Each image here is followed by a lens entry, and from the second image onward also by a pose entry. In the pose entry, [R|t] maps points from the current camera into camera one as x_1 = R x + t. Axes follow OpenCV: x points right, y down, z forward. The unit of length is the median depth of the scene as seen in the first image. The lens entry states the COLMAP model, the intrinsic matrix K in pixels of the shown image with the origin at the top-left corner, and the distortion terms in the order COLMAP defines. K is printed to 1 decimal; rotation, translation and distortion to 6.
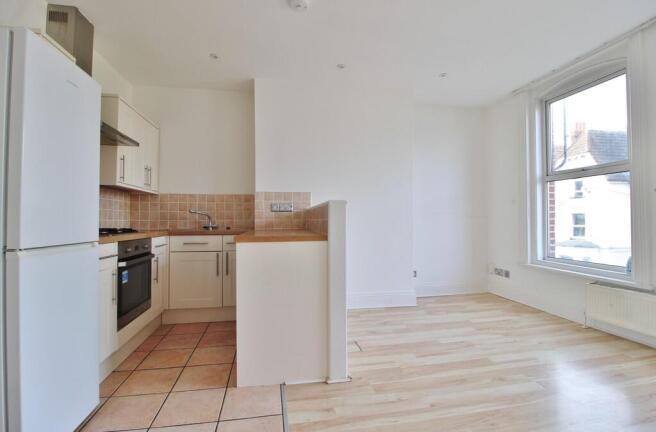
lens RADIAL K [[305.8, 0, 328.0], [0, 305.8, 216.0], [0, 0, 1]] dist [0.001665, -0.013525]
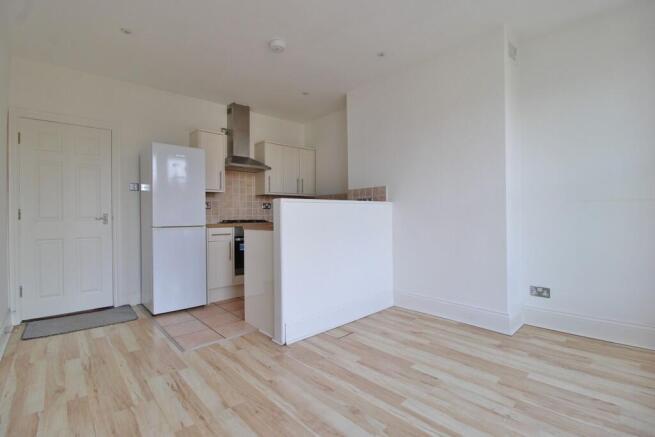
lens RADIAL K [[303.0, 0, 324.0], [0, 303.0, 216.9], [0, 0, 1]] dist [-0.015208, -0.000783]
pose [[0.522419, -0.001380, -0.852688, 0.779582], [0.022251, 0.999680, 0.012014, 0.008932], [0.852399, -0.025250, 0.522282, 0.344635]]
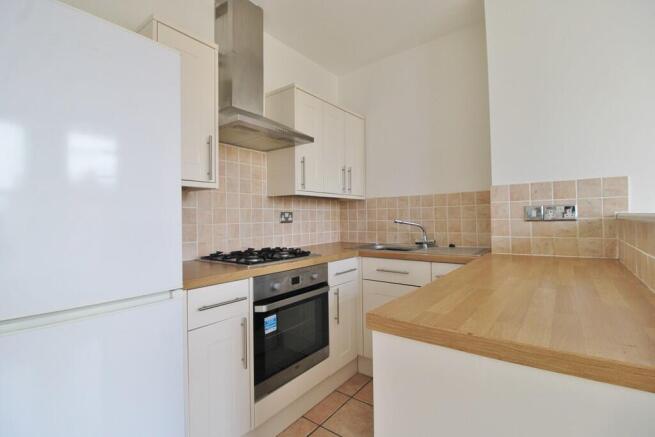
lens RADIAL K [[303.0, 0, 324.0], [0, 303.0, 216.9], [0, 0, 1]] dist [-0.015208, -0.000783]
pose [[0.665015, -0.013935, -0.746700, -0.033146], [0.027056, 0.999619, 0.005440, -0.037894], [0.746340, -0.023820, 0.665139, 0.444622]]
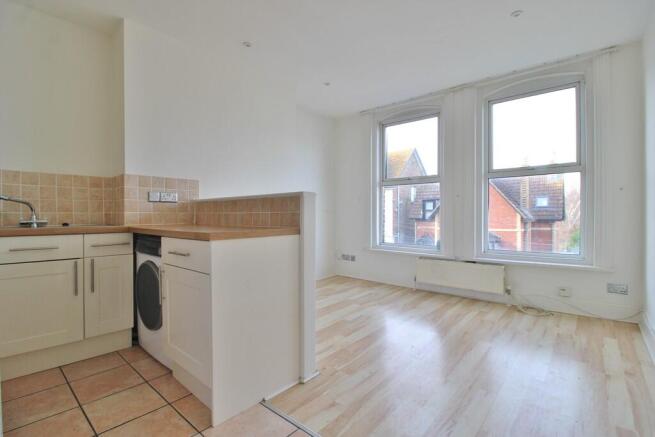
lens RADIAL K [[303.0, 0, 324.0], [0, 303.0, 216.9], [0, 0, 1]] dist [-0.015208, -0.000783]
pose [[0.781653, 0.000256, 0.623713, -0.348262], [-0.011554, 0.999834, 0.014069, 0.008678], [-0.623606, -0.018204, 0.781527, 0.149469]]
